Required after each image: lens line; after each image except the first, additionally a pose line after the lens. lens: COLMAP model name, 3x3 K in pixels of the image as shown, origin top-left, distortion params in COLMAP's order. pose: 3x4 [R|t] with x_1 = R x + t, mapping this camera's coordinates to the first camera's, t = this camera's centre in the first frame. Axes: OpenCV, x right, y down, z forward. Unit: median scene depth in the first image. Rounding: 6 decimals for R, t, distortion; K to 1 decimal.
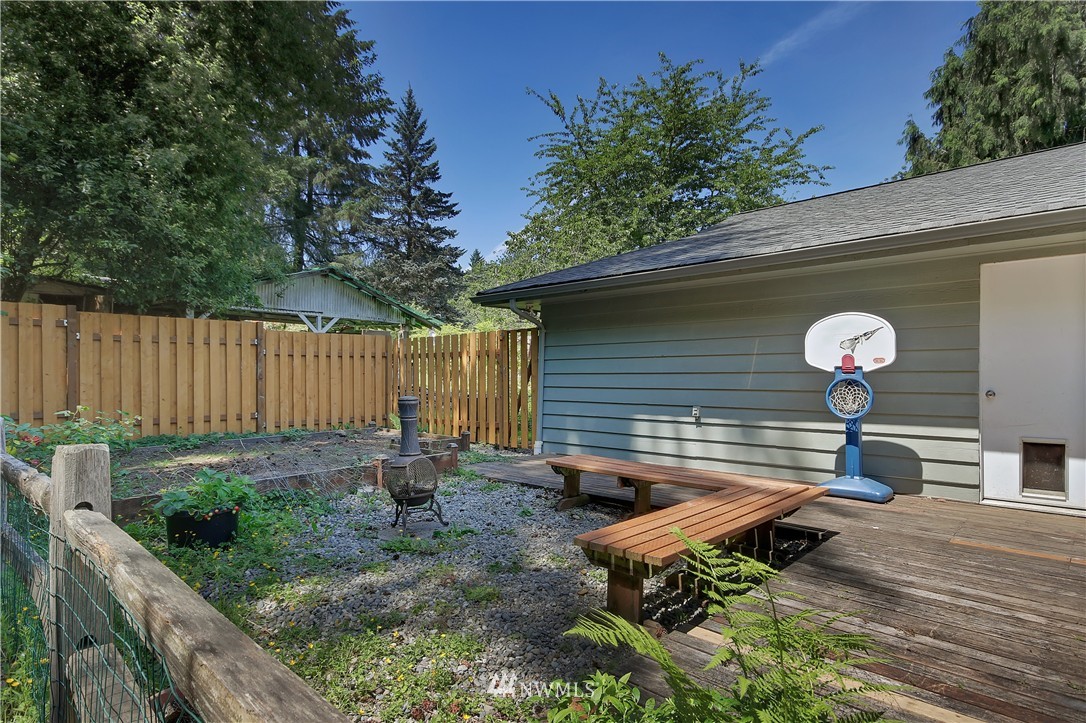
lens RADIAL K [[589.4, 0, 541.7], [0, 589.4, 373.1], [0, 0, 1]] dist [0.019344, -0.000366]
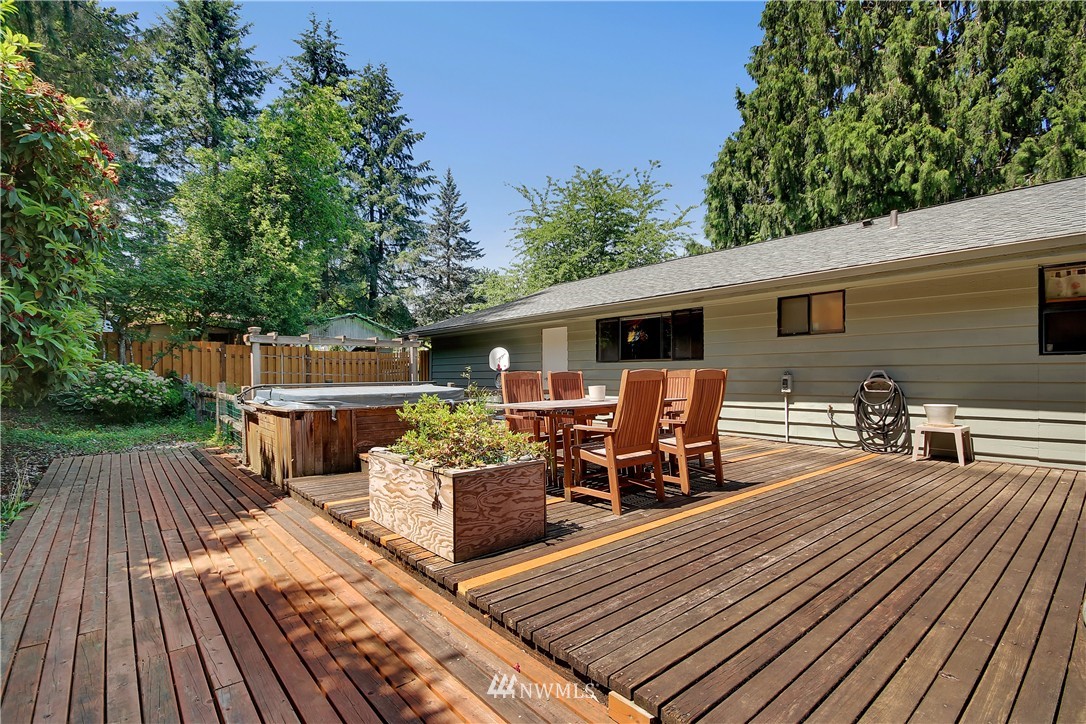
lens RADIAL K [[508.6, 0, 544.8], [0, 508.6, 371.9], [0, 0, 1]] dist [-0.010396, -0.000578]
pose [[0.994343, -0.003342, -0.106160, 0.127750], [0.003069, 0.999992, -0.002734, 0.001444], [0.106168, 0.002393, 0.994345, -0.157807]]
